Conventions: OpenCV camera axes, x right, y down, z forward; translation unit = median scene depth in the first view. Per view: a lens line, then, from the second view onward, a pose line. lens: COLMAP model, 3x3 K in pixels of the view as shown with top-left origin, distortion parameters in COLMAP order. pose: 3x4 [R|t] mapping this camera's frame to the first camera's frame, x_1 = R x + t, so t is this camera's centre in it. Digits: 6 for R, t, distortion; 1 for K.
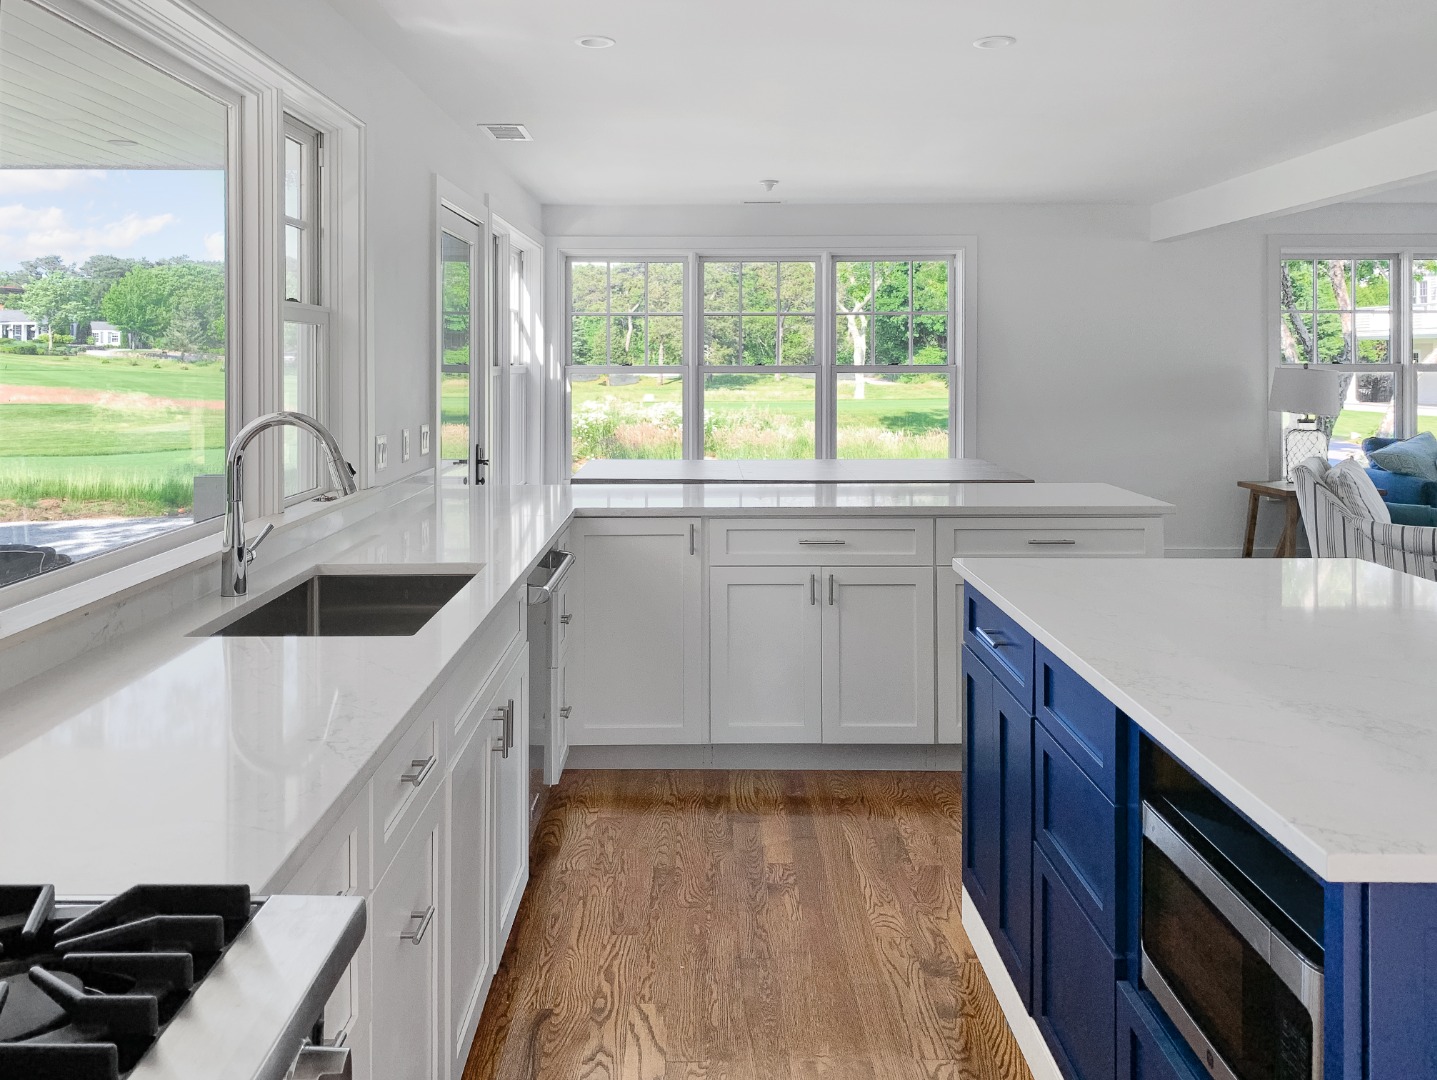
lens RADIAL K [[1146.5, 0, 718.5], [0, 1146.5, 540.0], [0, 0, 1]] dist [0.005484, 0.000751]
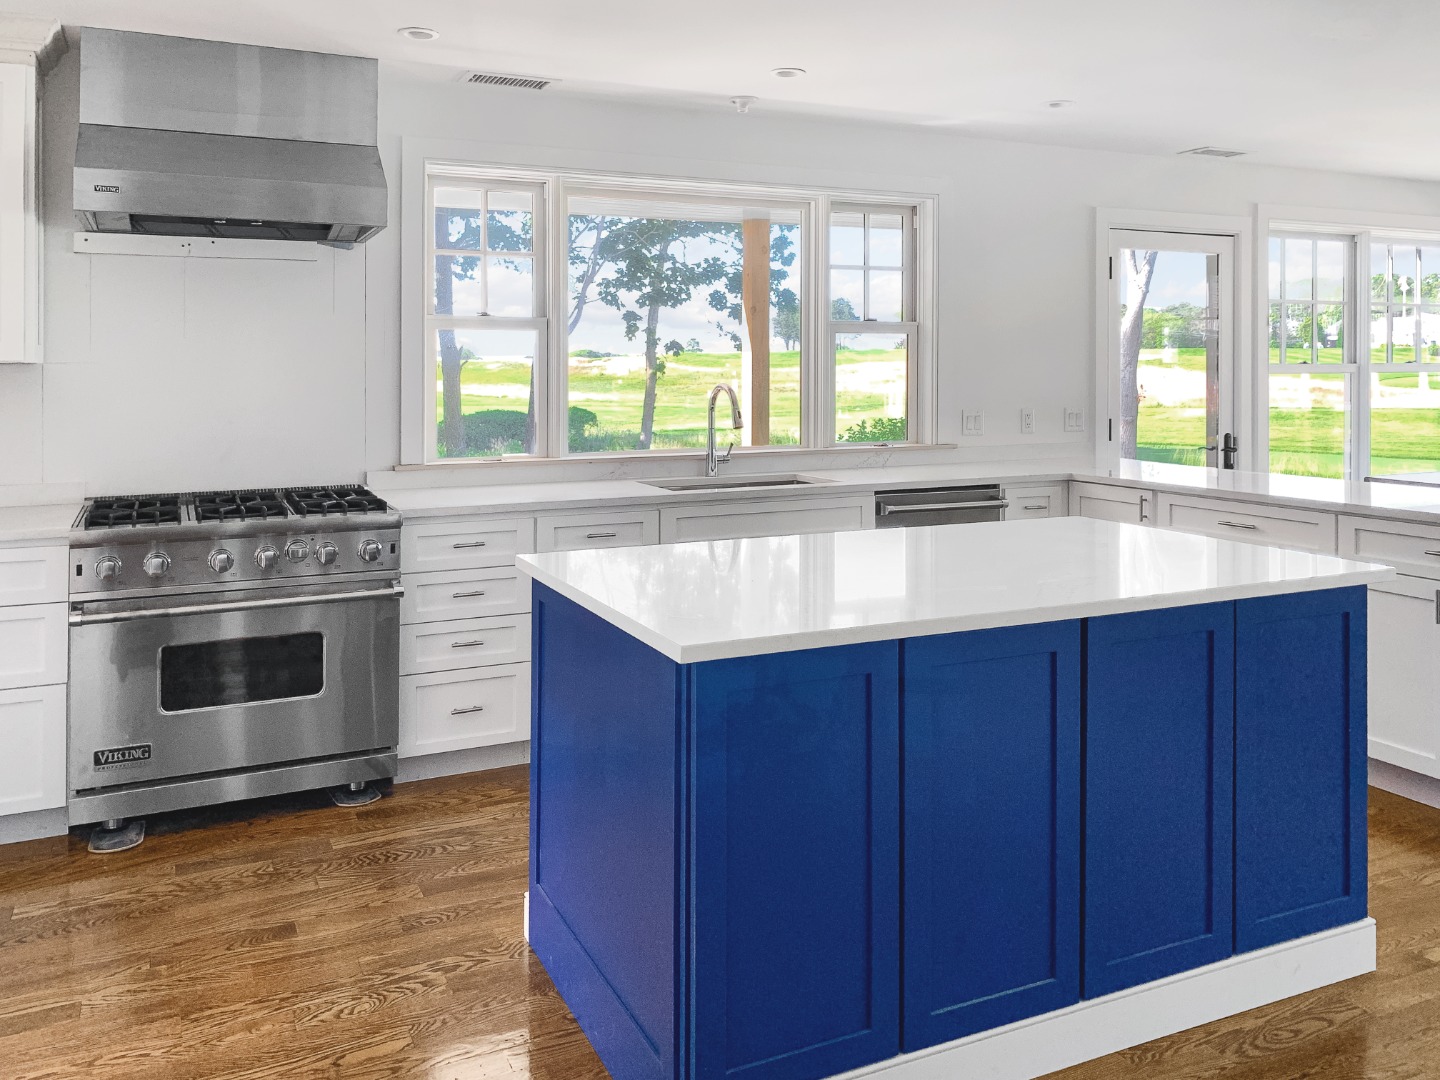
lens RADIAL K [[1148.9, 0, 720.0], [0, 1148.9, 540.0], [0, 0, 1]] dist [0.005484, 0.000751]
pose [[0.420023, 0.132914, -0.897728, 0.498477], [-0.137967, 0.987070, 0.081590, -0.003305], [0.896965, 0.089587, 0.432930, 0.073603]]
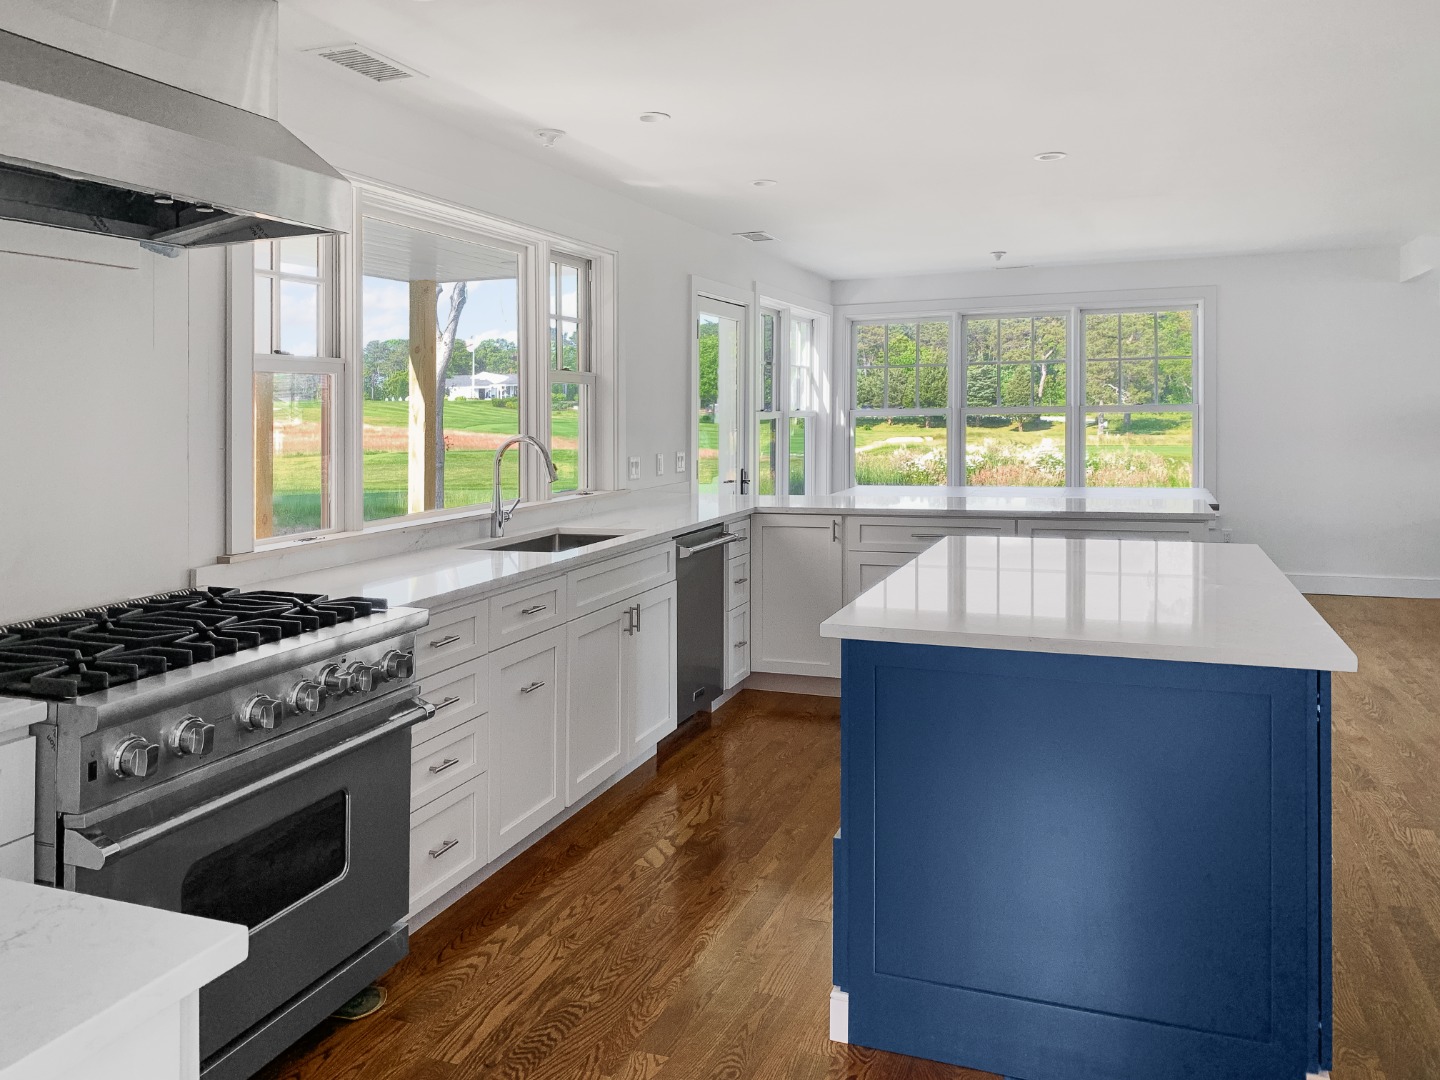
lens RADIAL K [[1085.9, 0, 717.1], [0, 1085.9, 556.6], [0, 0, 1]] dist [0.041963, -0.000590]
pose [[0.932377, 0.033575, -0.359925, 0.188678], [-0.040817, 0.999088, -0.012536, 0.030818], [0.359176, 0.026379, 0.932897, -0.160492]]
